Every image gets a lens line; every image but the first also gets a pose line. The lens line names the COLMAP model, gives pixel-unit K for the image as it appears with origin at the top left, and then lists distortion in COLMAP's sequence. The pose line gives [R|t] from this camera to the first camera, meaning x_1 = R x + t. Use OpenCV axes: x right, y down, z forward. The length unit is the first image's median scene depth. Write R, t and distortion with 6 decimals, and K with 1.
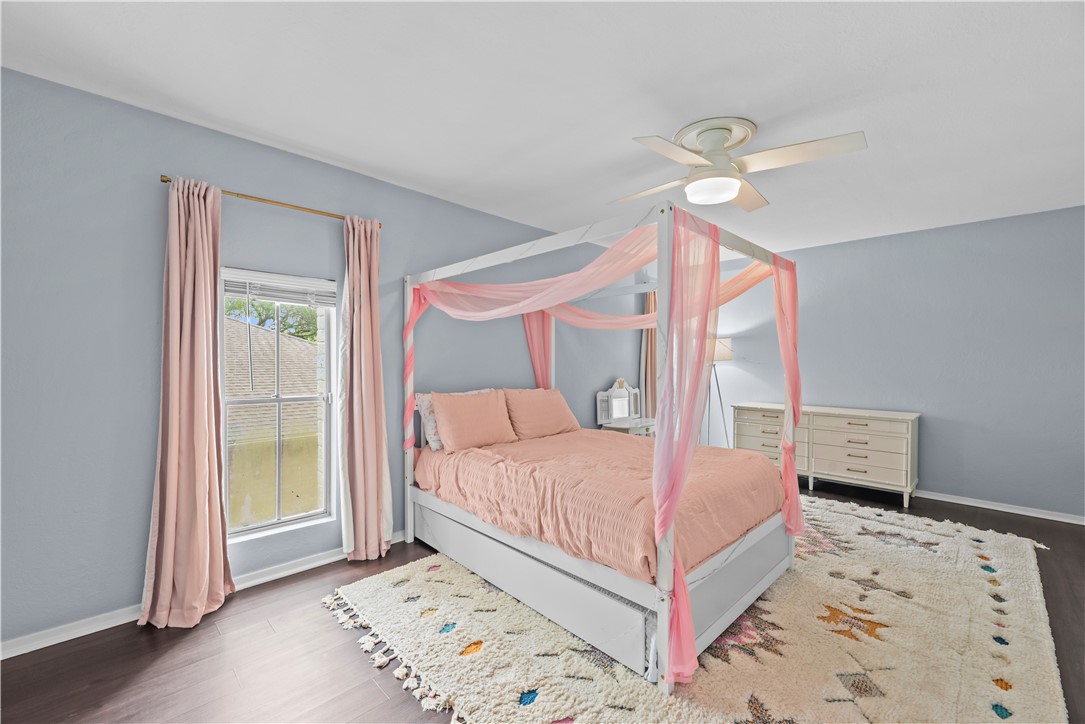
lens RADIAL K [[450.6, 0, 542.2], [0, 450.6, 365.7], [0, 0, 1]] dist [0.000929, -0.000416]
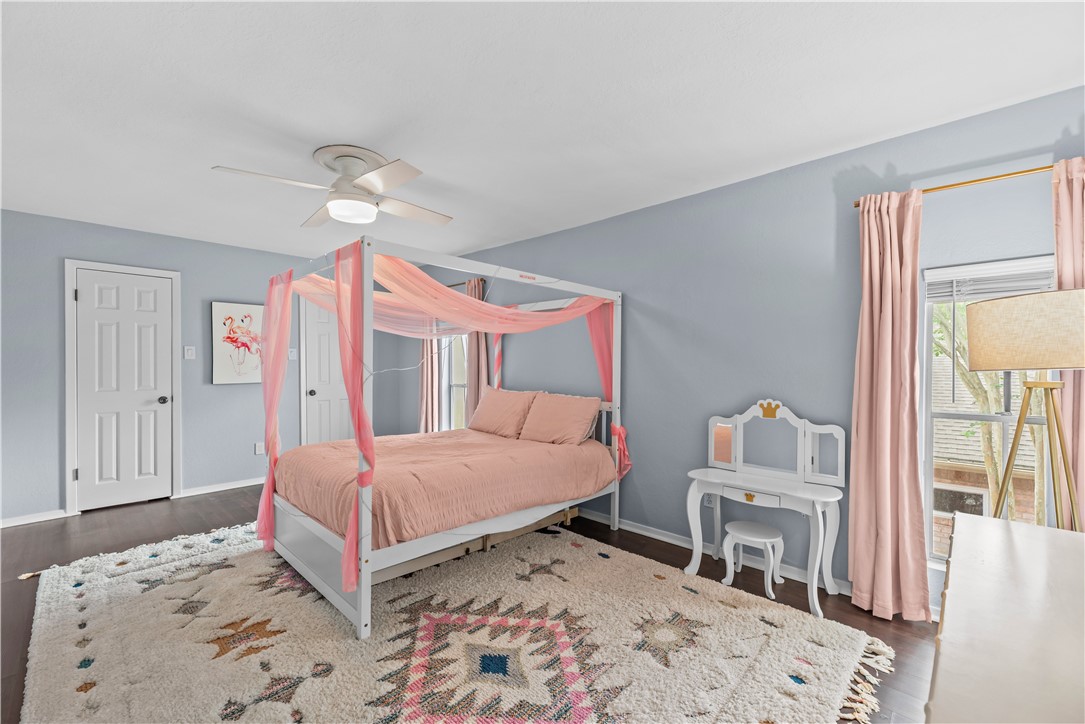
lens RADIAL K [[443.4, 0, 542.3], [0, 443.4, 363.3], [0, 0, 1]] dist [0.001771, 0.000245]
pose [[0.031963, -0.002813, -0.999485, 1.560190], [-0.017483, 0.999841, -0.003373, -0.023775], [0.999336, 0.017582, 0.031908, 1.504940]]
